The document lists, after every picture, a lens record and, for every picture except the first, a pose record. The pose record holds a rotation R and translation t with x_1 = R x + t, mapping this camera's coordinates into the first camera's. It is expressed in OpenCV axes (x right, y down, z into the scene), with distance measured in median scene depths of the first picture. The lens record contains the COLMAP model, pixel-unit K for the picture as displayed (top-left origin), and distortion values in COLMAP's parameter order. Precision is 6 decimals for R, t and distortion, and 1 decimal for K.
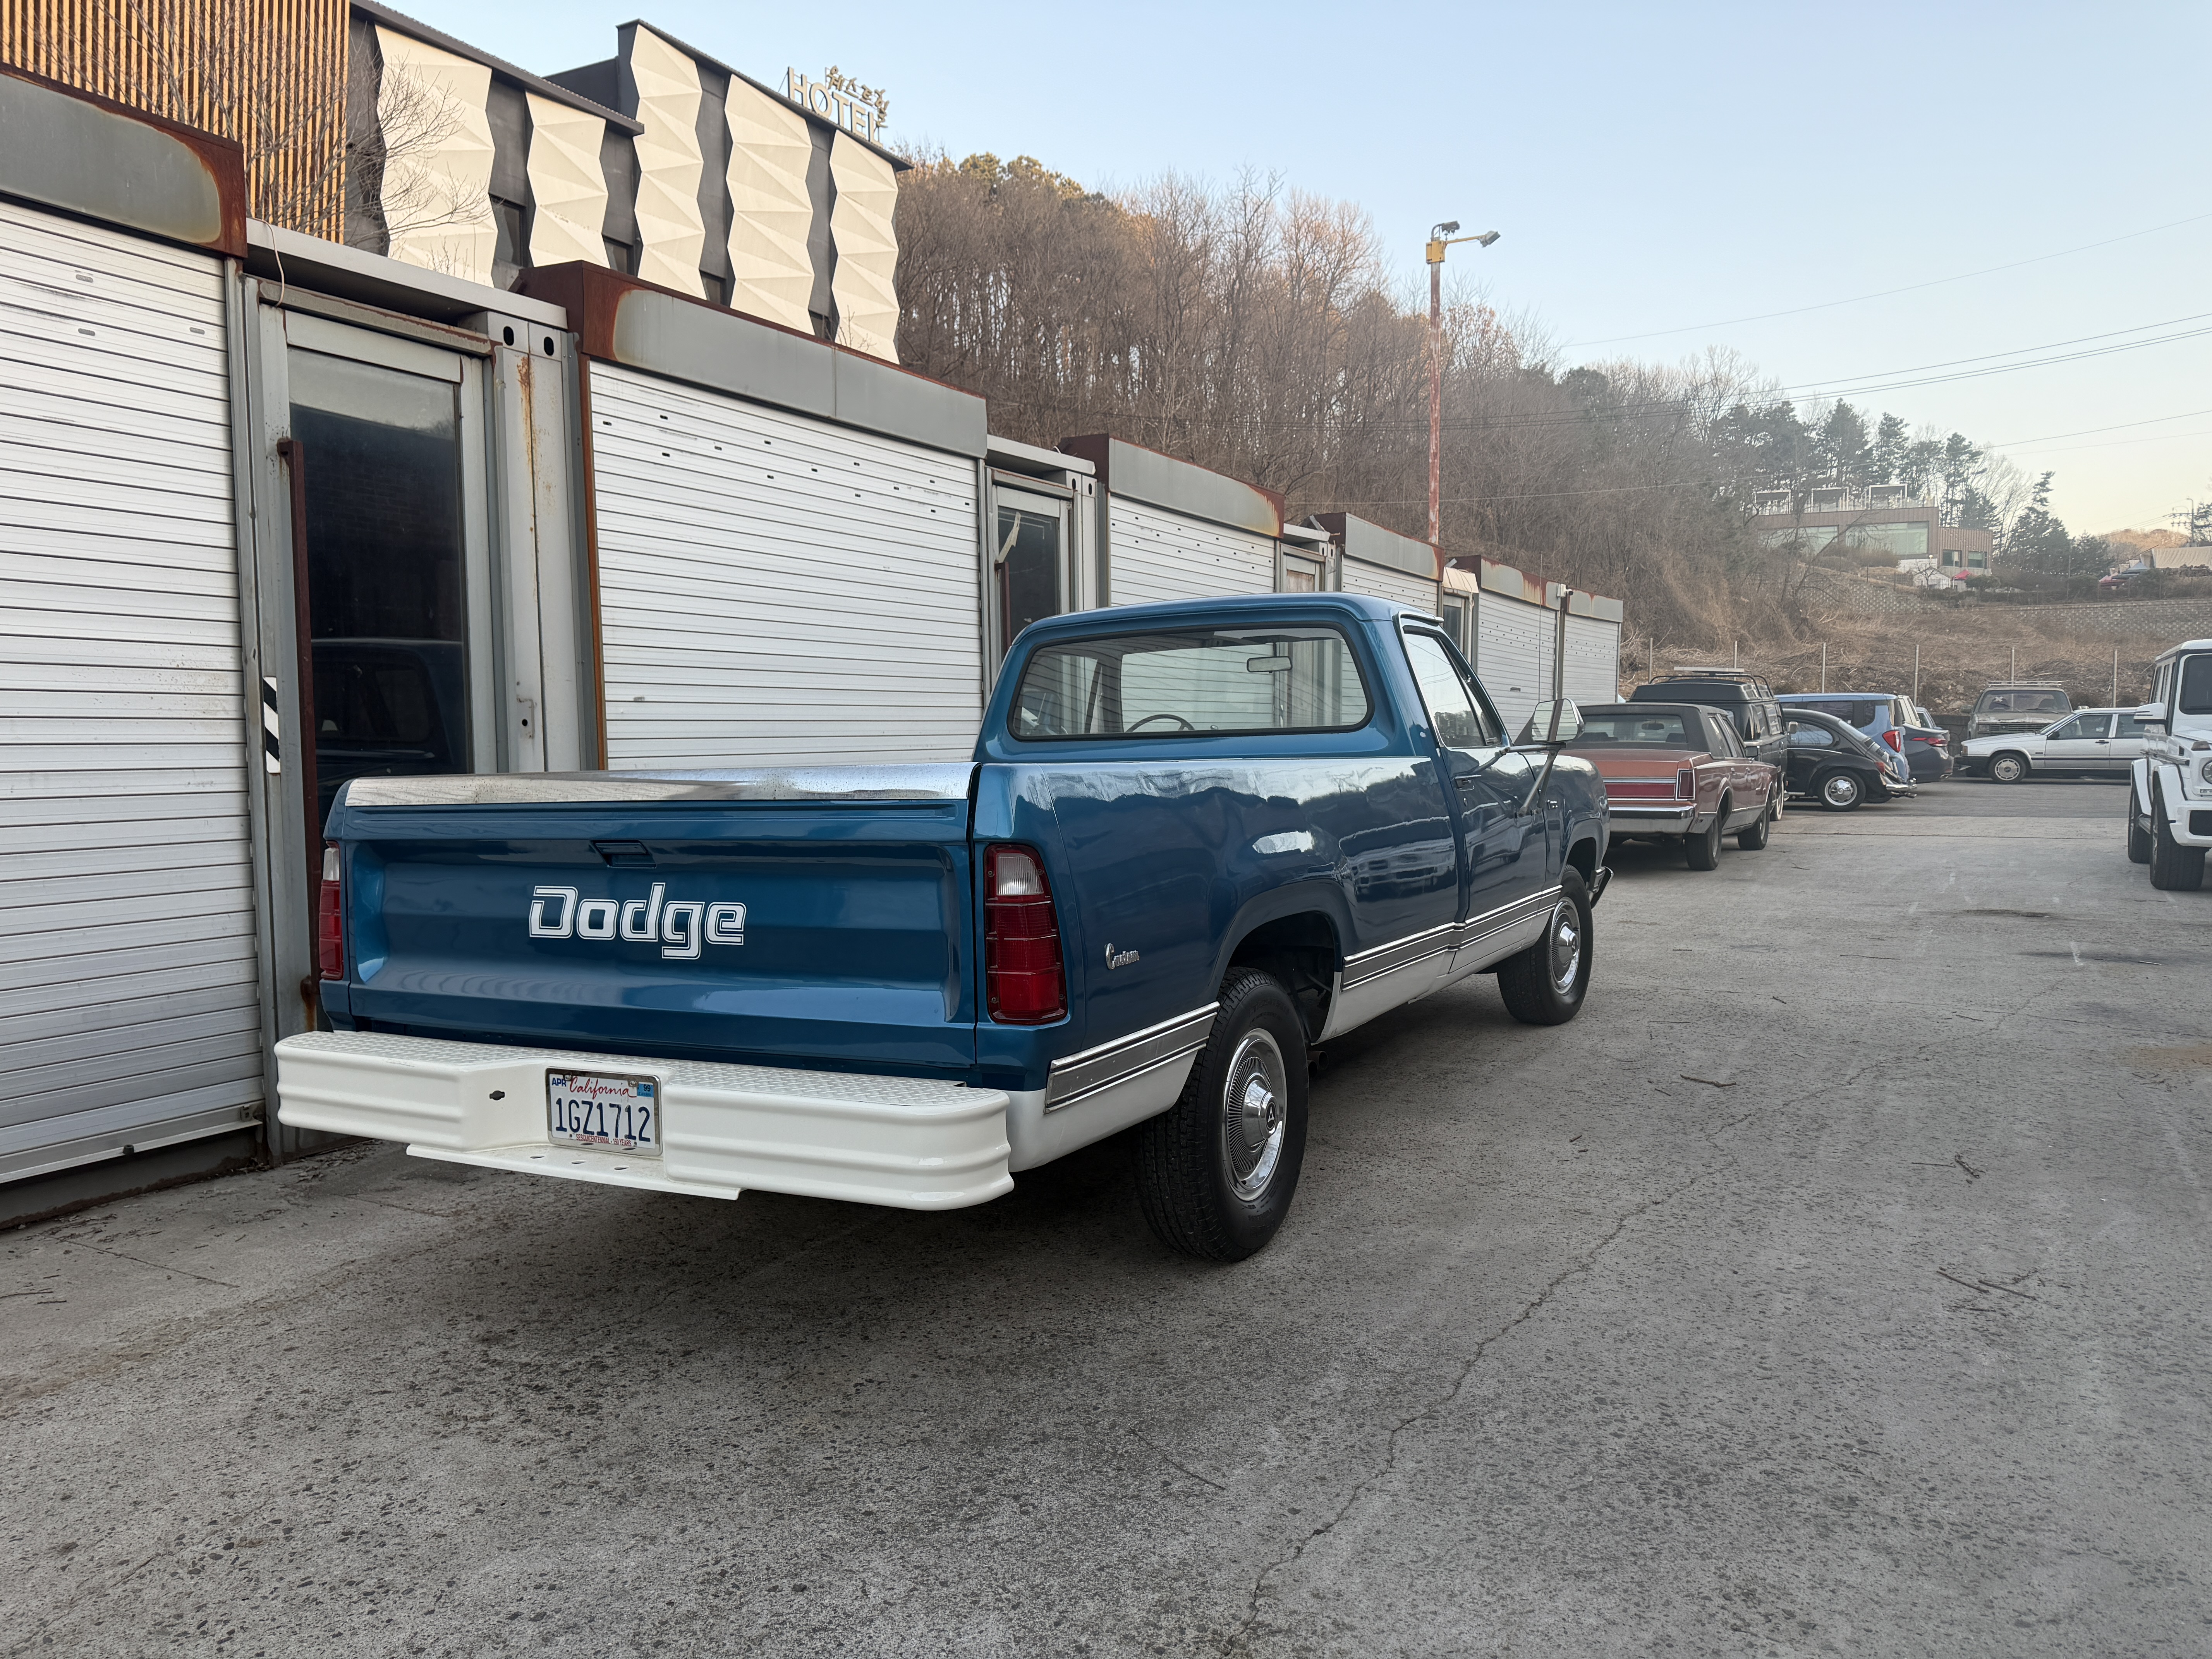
lens RADIAL K [[1567.4, 0, 1106.0], [0, 1567.4, 829.5], [0, 0, 1]] dist [0.106113, -0.159927]
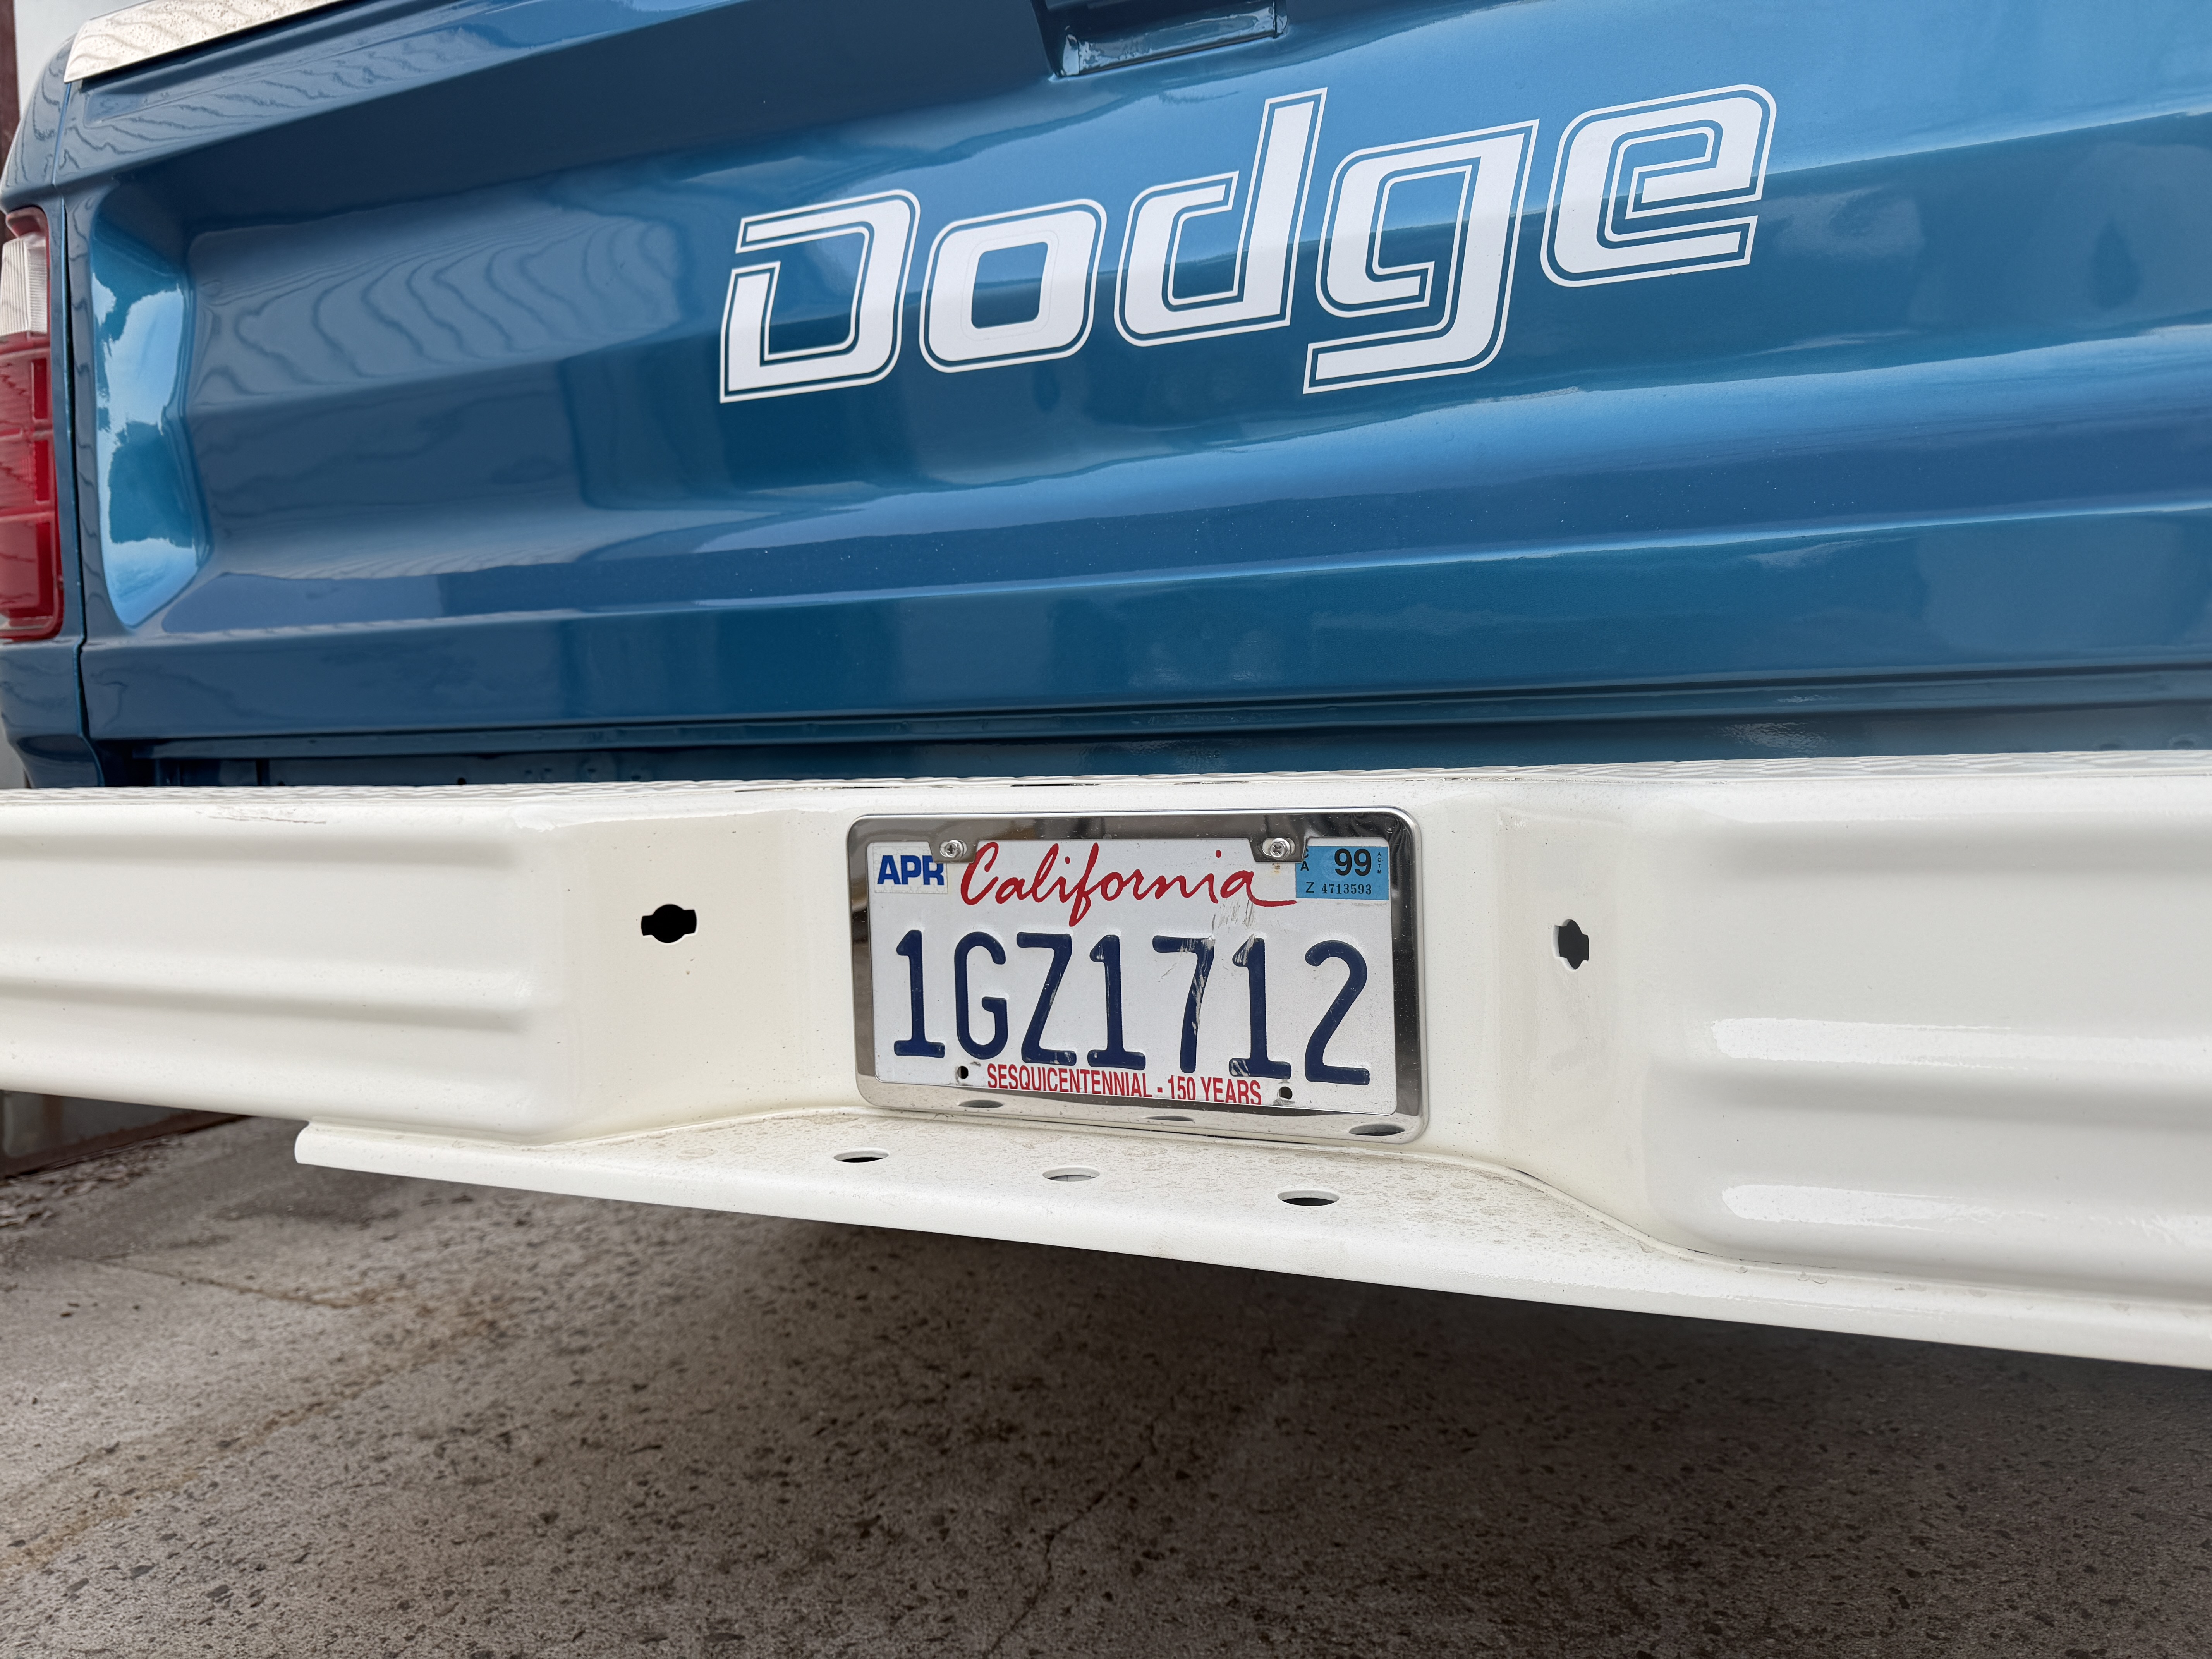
lens RADIAL K [[1561.6, 0, 1095.0], [0, 1561.6, 830.0], [0, 0, 1]] dist [0.059969, -0.079287]
pose [[0.994740, -0.004098, 0.102346, -0.264670], [0.003885, 0.999990, 0.002282, 0.118260], [-0.102354, -0.001872, 0.994746, 0.575912]]
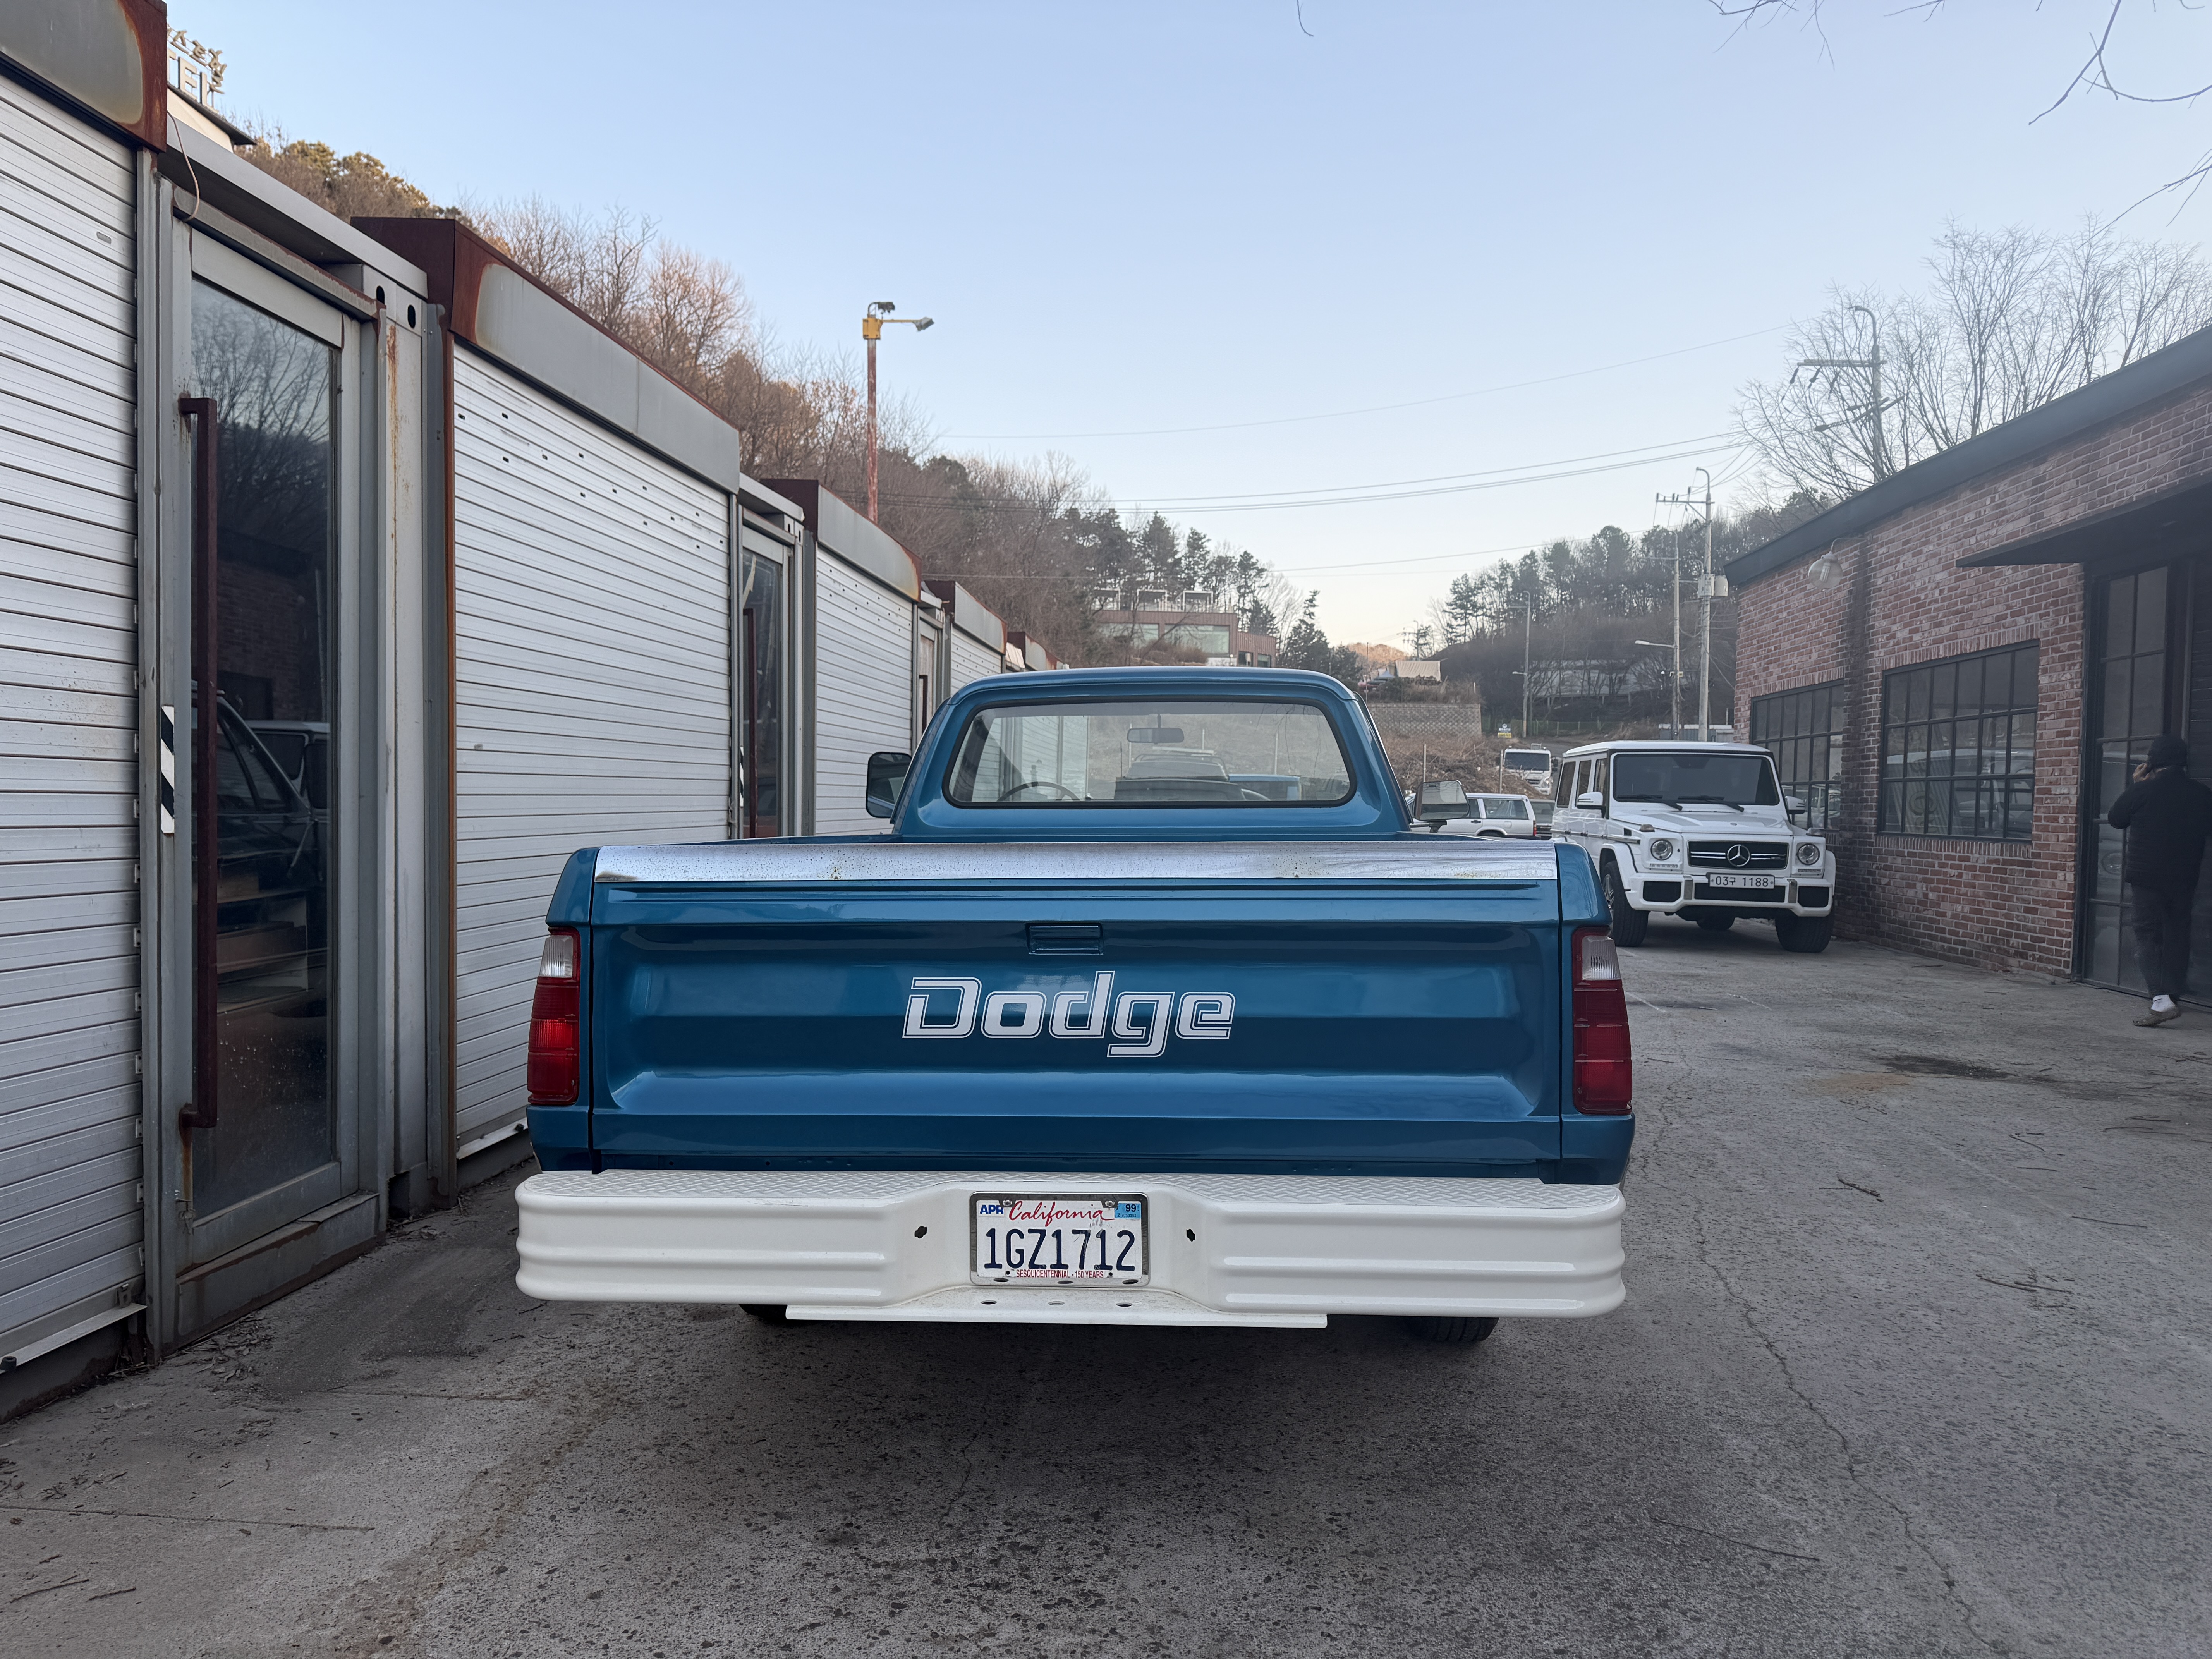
lens RADIAL K [[1567.4, 0, 1106.0], [0, 1567.4, 829.5], [0, 0, 1]] dist [0.106113, -0.159927]
pose [[0.911113, 0.015640, 0.411859, -0.496836], [0.001119, 0.999182, -0.040419, -0.007384], [-0.412154, 0.037288, 0.910351, 0.156443]]
